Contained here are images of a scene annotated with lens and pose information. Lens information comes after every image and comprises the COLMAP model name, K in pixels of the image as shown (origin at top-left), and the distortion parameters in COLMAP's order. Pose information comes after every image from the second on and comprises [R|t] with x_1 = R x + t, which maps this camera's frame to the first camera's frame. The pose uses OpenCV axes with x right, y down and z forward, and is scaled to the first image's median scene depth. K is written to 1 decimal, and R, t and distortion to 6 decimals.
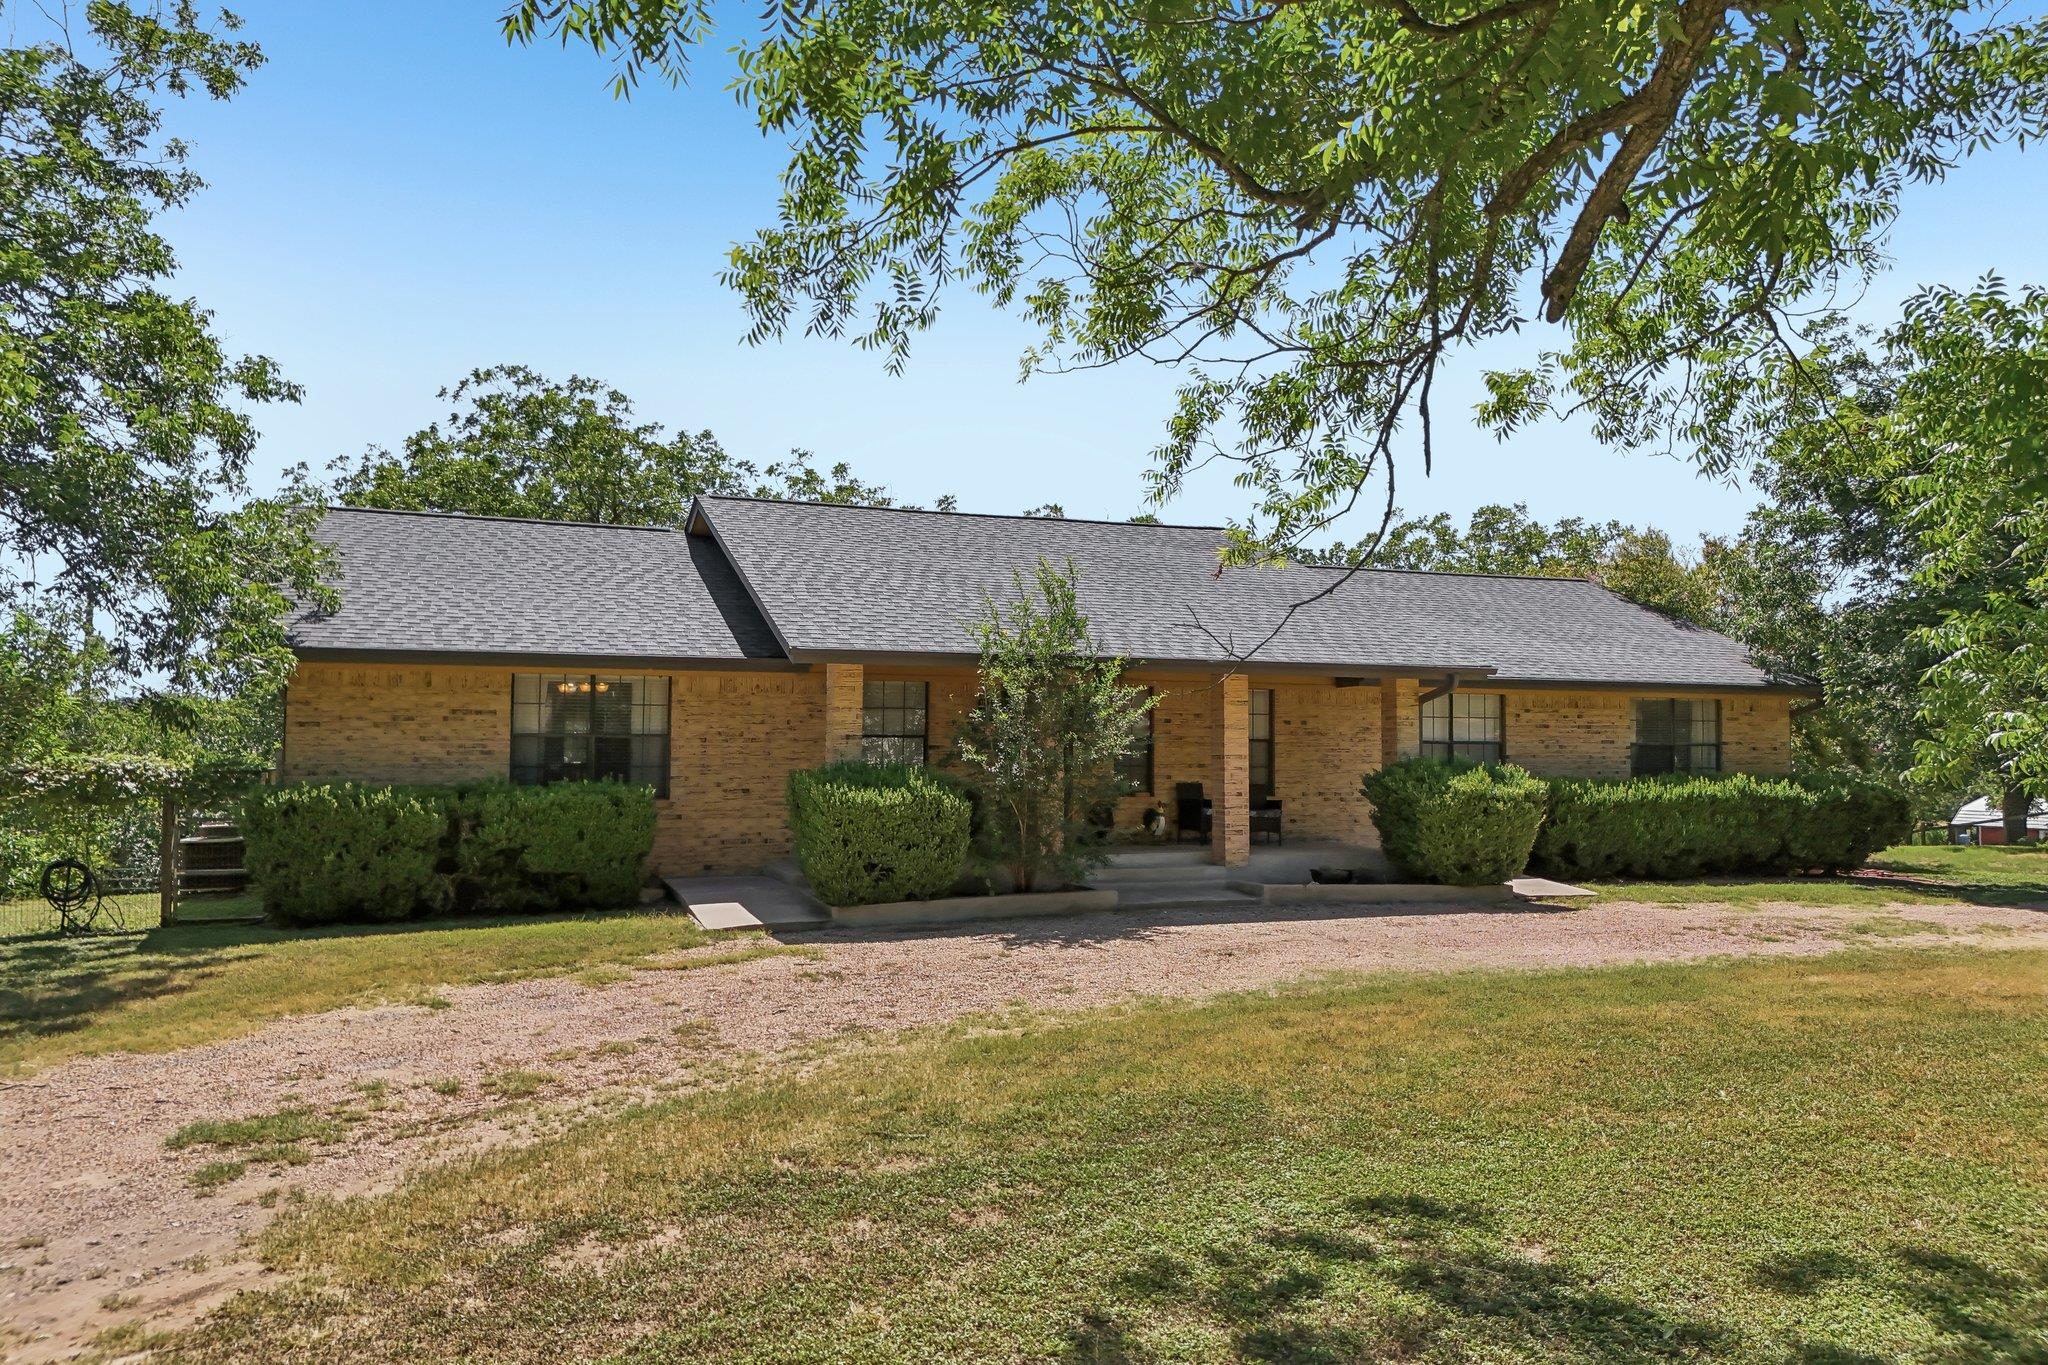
lens RADIAL K [[1536.5, 0, 1024.0], [0, 1536.5, 682.5], [0, 0, 1]] dist [0.019713, -0.001783]
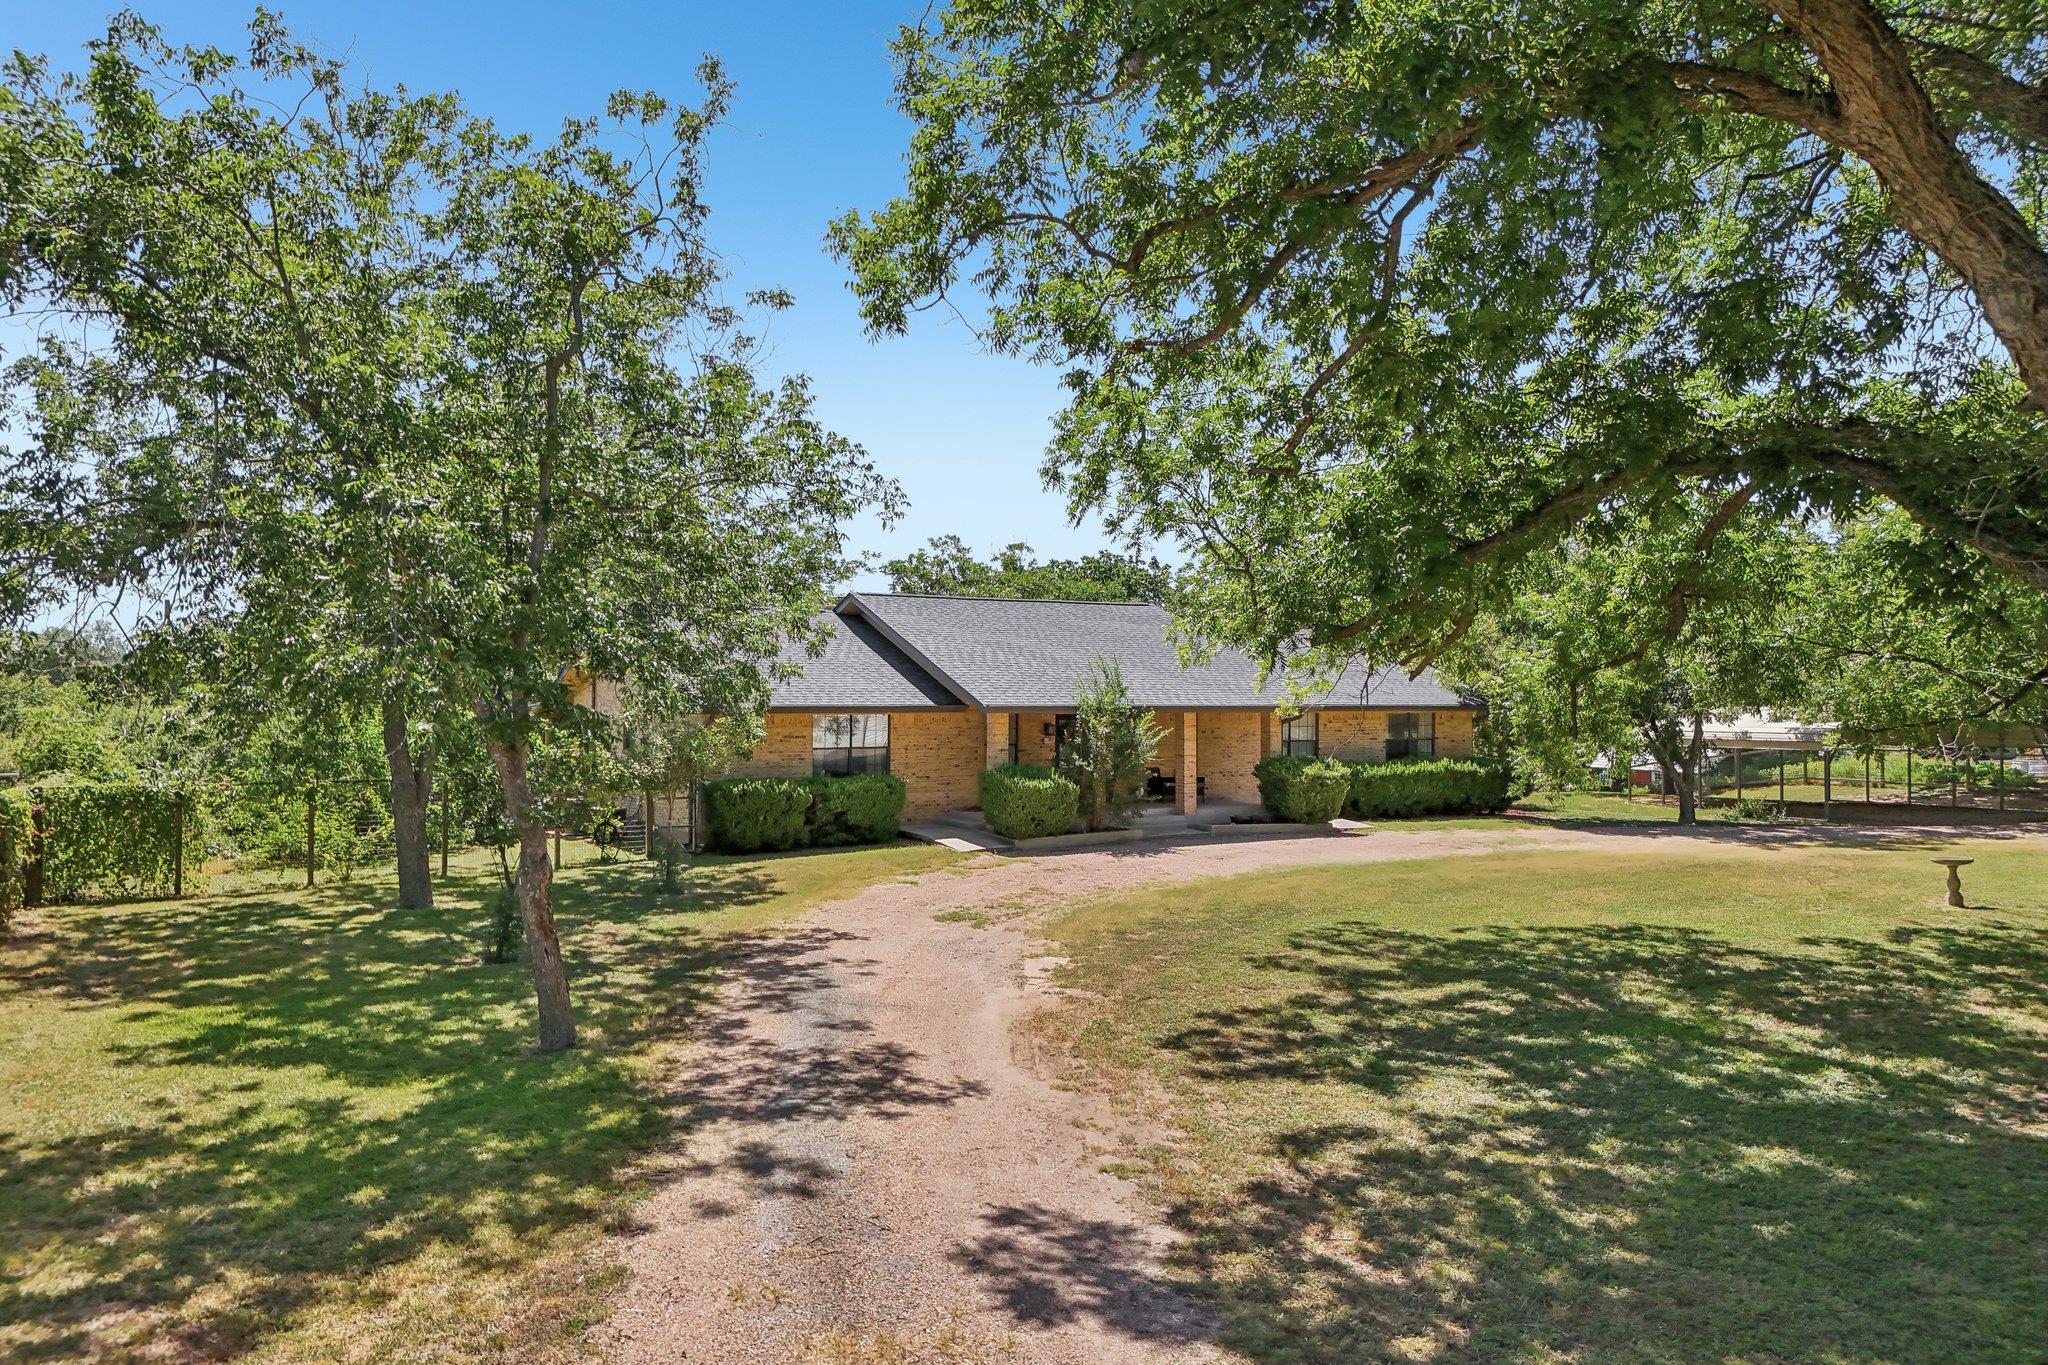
lens RADIAL K [[1536.5, 0, 1024.0], [0, 1536.5, 682.5], [0, 0, 1]] dist [0.019713, -0.001783]
pose [[0.985548, -0.000195, 0.169397, -0.372846], [-0.006299, 0.999266, 0.037797, -0.108947], [-0.169280, -0.038318, 0.984823, -0.782928]]
